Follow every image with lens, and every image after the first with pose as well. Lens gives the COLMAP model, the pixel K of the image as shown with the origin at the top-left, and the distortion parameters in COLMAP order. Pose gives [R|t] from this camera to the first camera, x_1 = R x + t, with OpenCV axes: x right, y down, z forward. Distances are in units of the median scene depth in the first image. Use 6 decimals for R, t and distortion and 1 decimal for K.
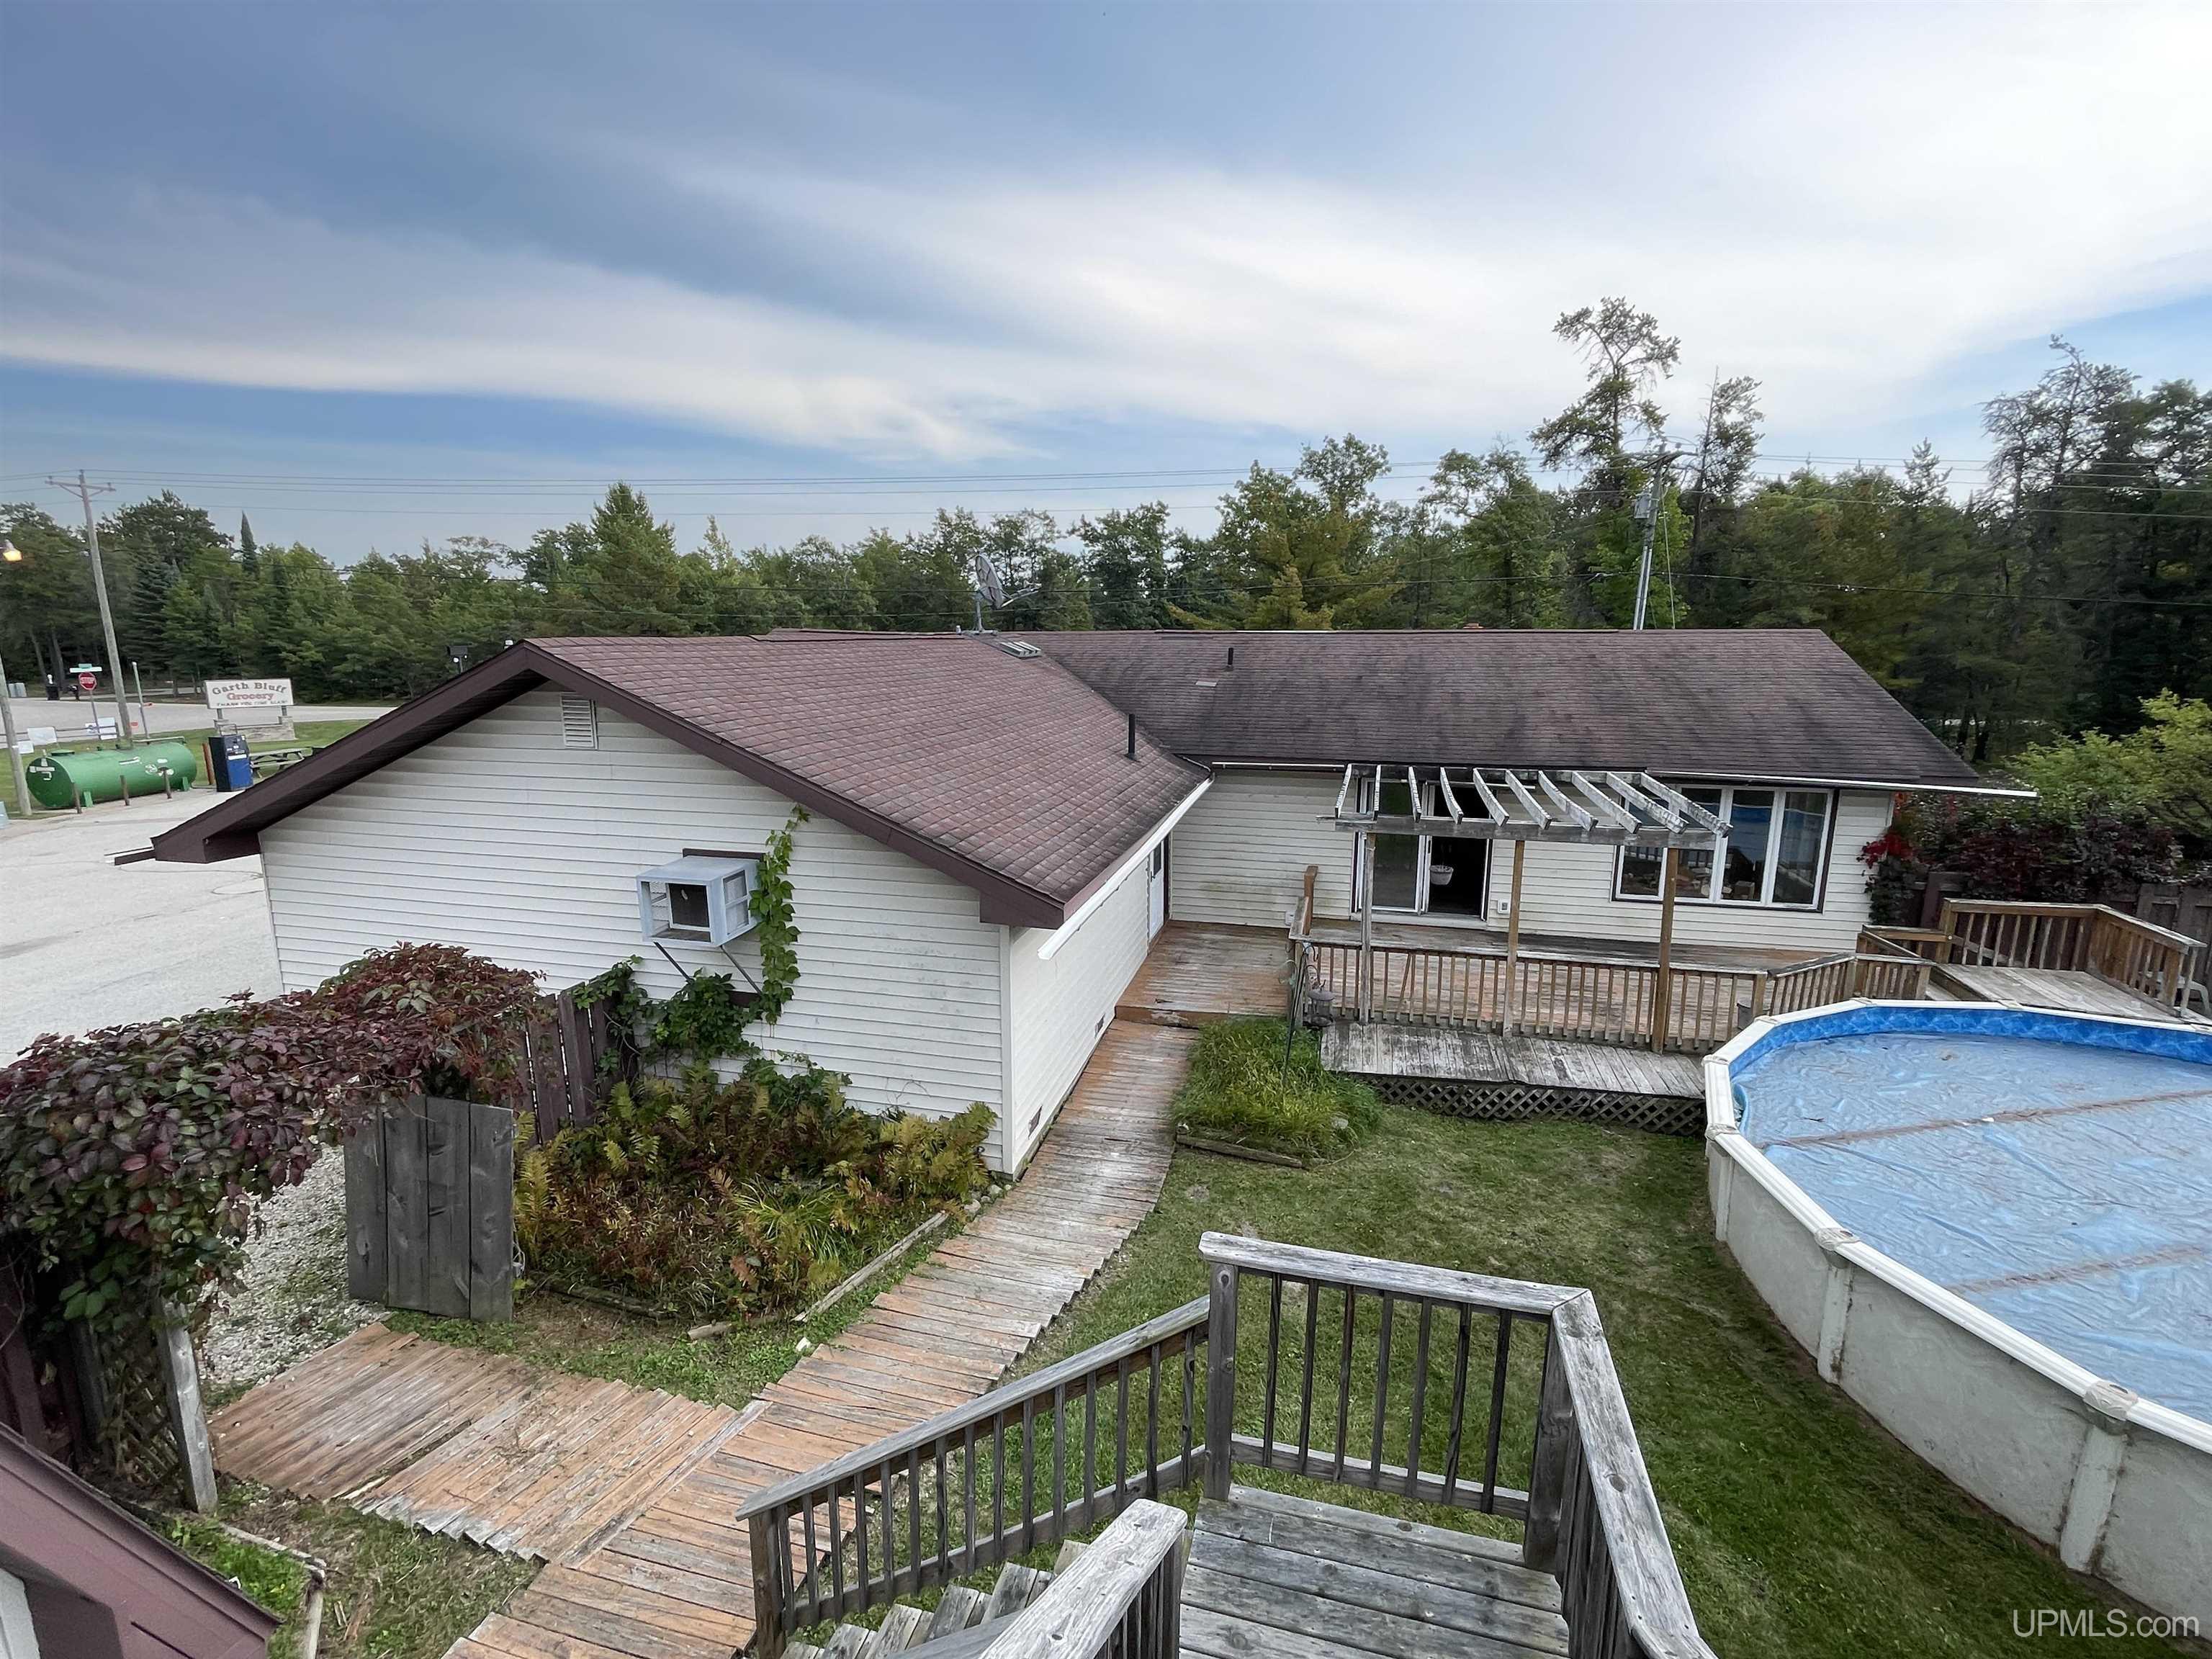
lens RADIAL K [[1019.5, 0, 1101.4], [0, 1019.5, 829.2], [0, 0, 1]] dist [-0.000426, 0.004783]
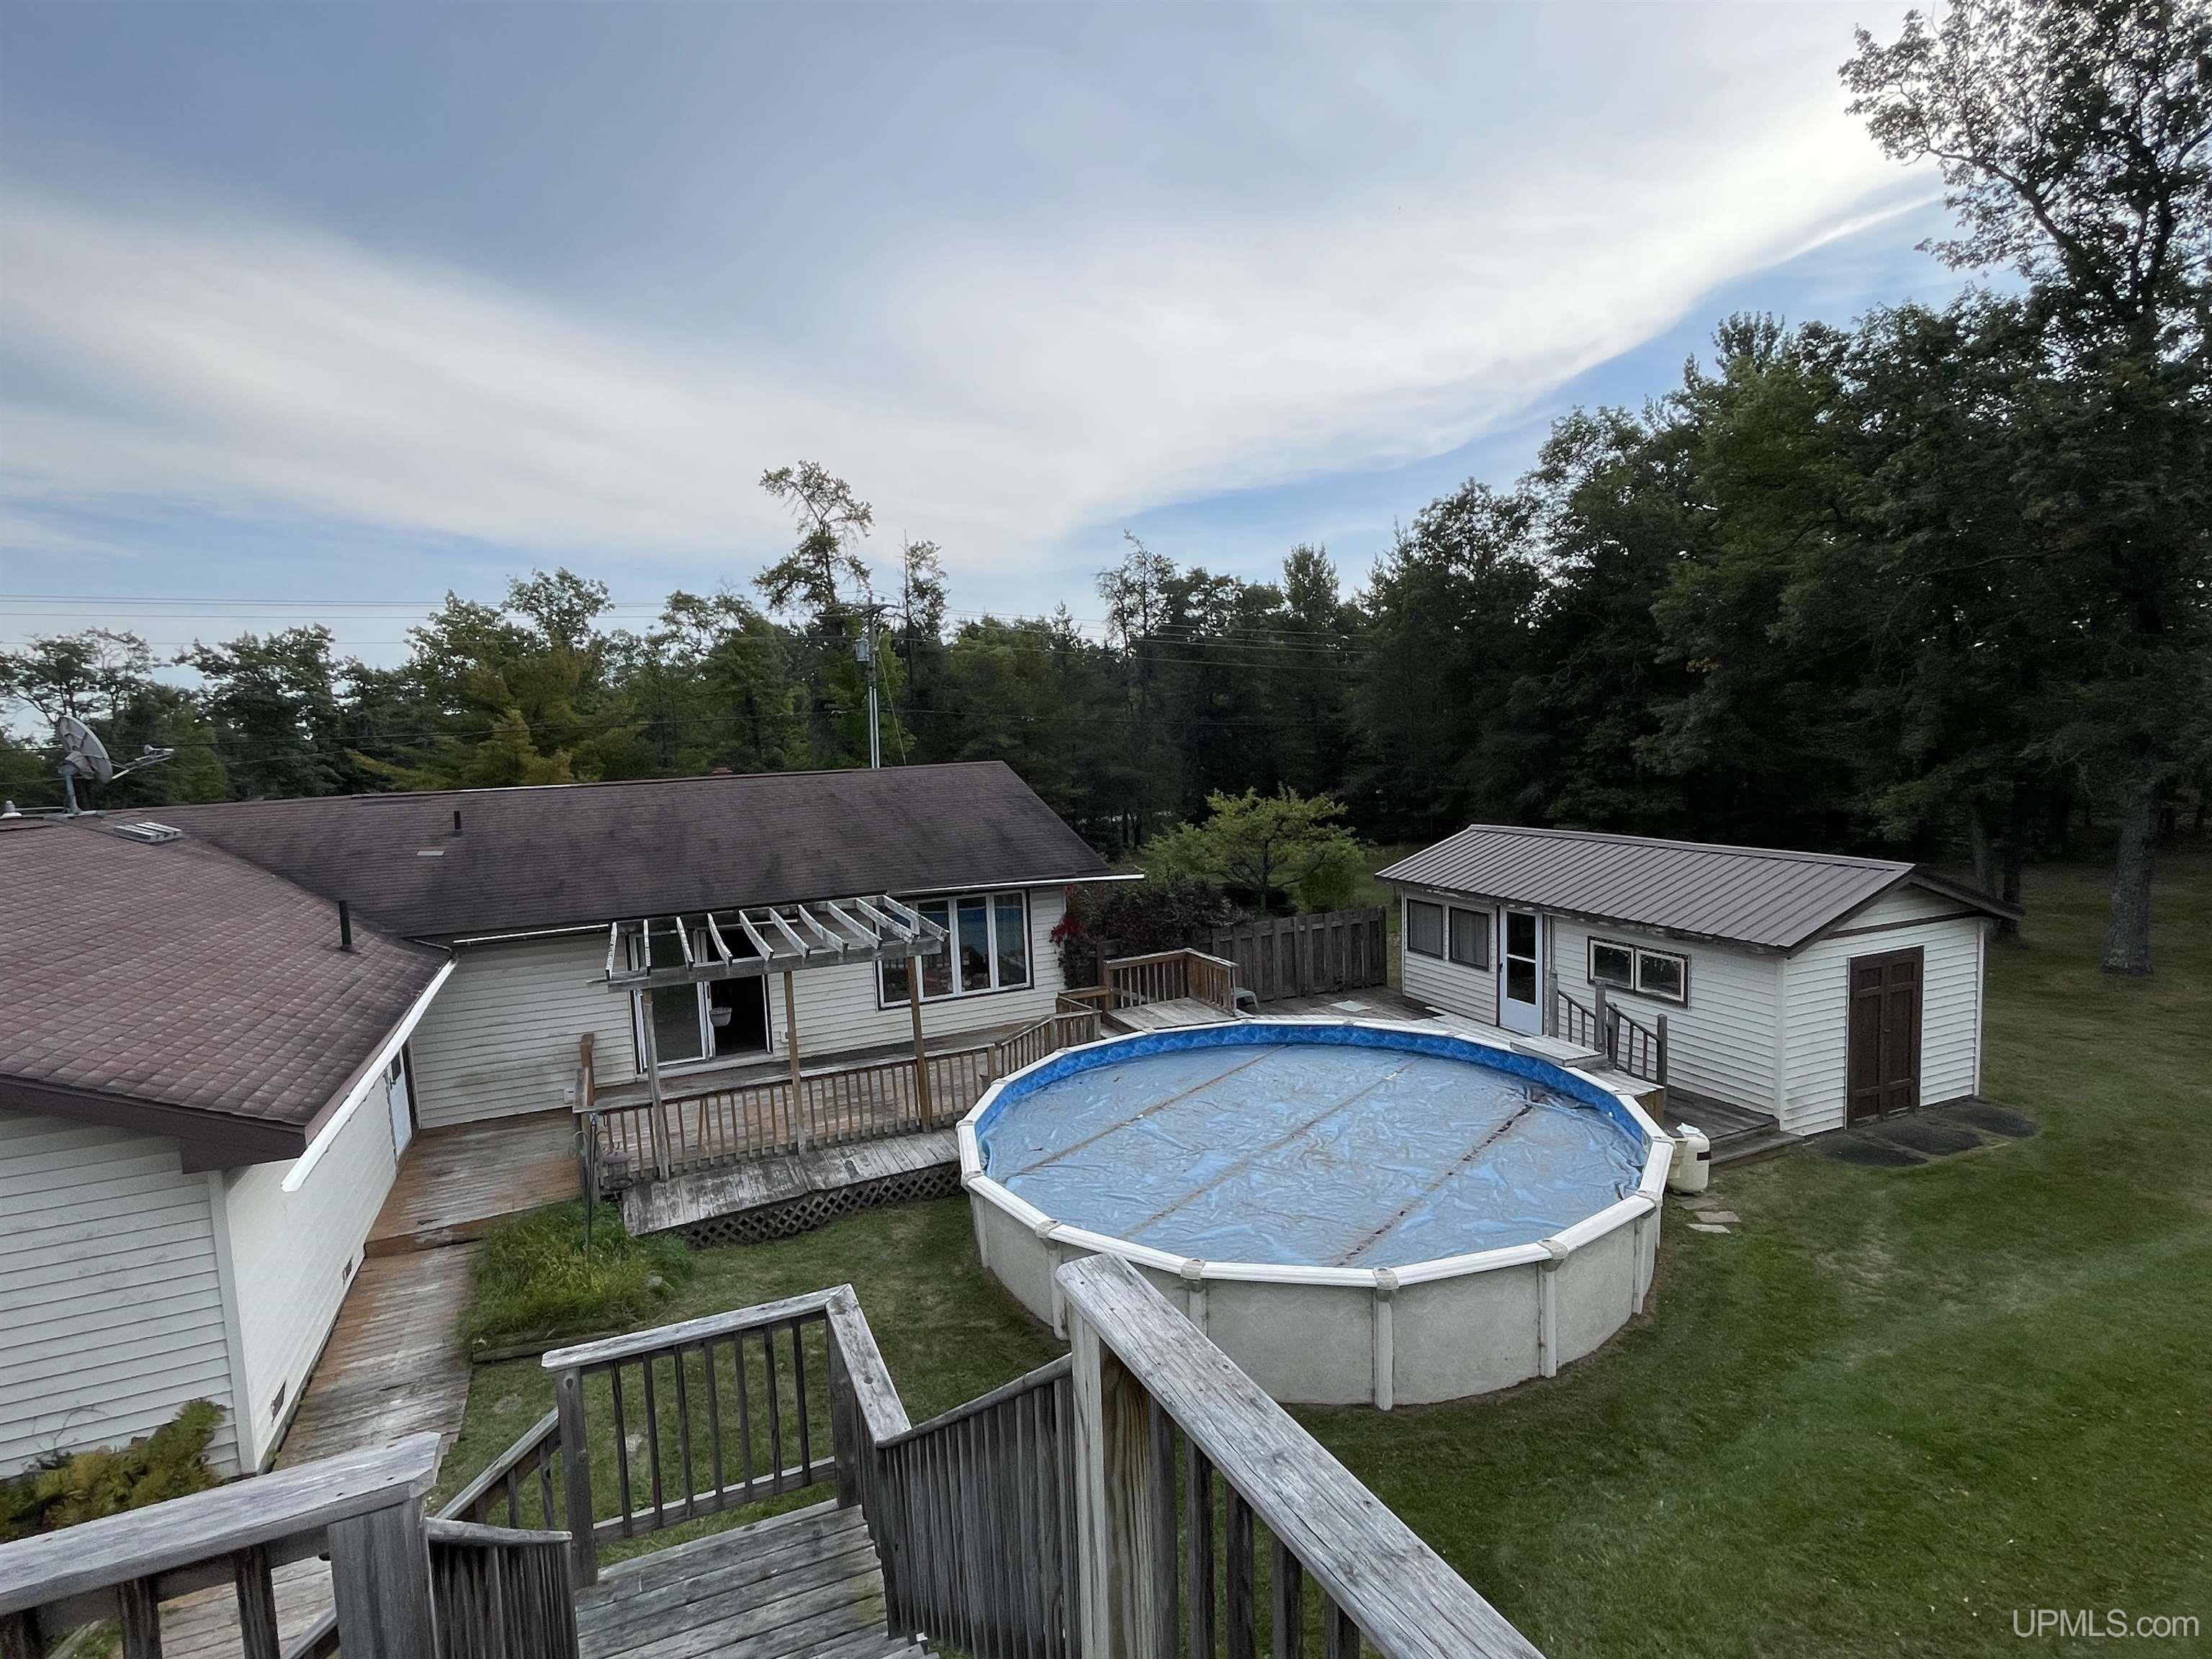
lens RADIAL K [[1096.2, 0, 1111.6], [0, 1096.2, 841.8], [0, 0, 1]] dist [-0.013148, 0.001997]
pose [[0.777134, -0.092878, 0.622444, -0.038351], [0.164363, 0.984677, -0.058282, -0.000953], [-0.607493, 0.147599, 0.780491, -0.150723]]
